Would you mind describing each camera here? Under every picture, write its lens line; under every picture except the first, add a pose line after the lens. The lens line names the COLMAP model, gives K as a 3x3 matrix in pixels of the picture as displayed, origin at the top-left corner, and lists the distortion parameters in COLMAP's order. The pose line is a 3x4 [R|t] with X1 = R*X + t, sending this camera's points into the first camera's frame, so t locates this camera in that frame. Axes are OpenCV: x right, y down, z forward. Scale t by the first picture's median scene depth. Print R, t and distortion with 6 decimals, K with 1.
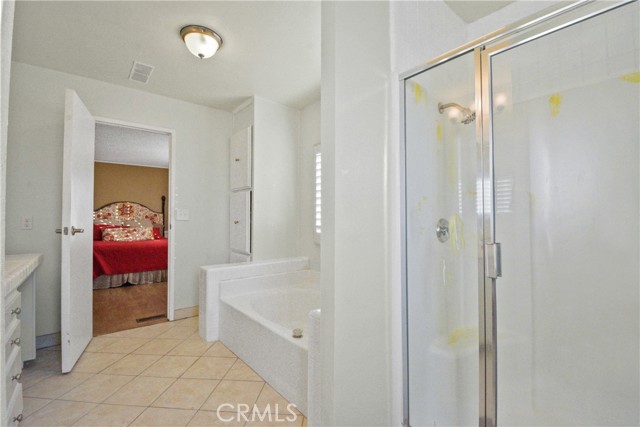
lens RADIAL K [[282.1, 0, 320.6], [0, 282.1, 215.0], [0, 0, 1]] dist [0.000859, -0.003636]
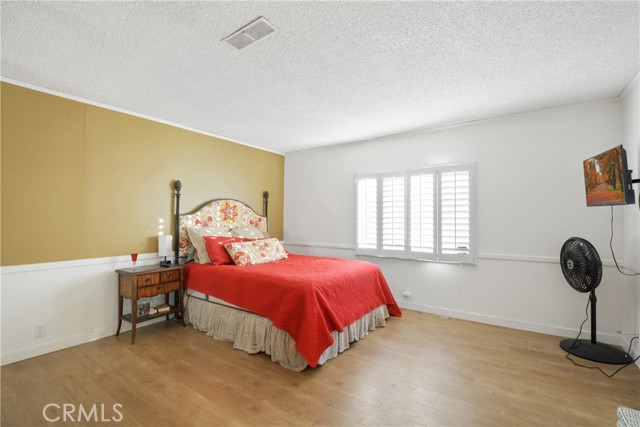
lens RADIAL K [[282.1, 0, 318.8], [0, 282.1, 217.4], [0, 0, 1]] dist [0.000859, -0.003636]
pose [[0.964984, 0.001257, 0.262306, -0.680829], [-0.003496, 0.999961, 0.008069, -0.011541], [-0.262286, -0.008704, 0.964951, 0.347671]]
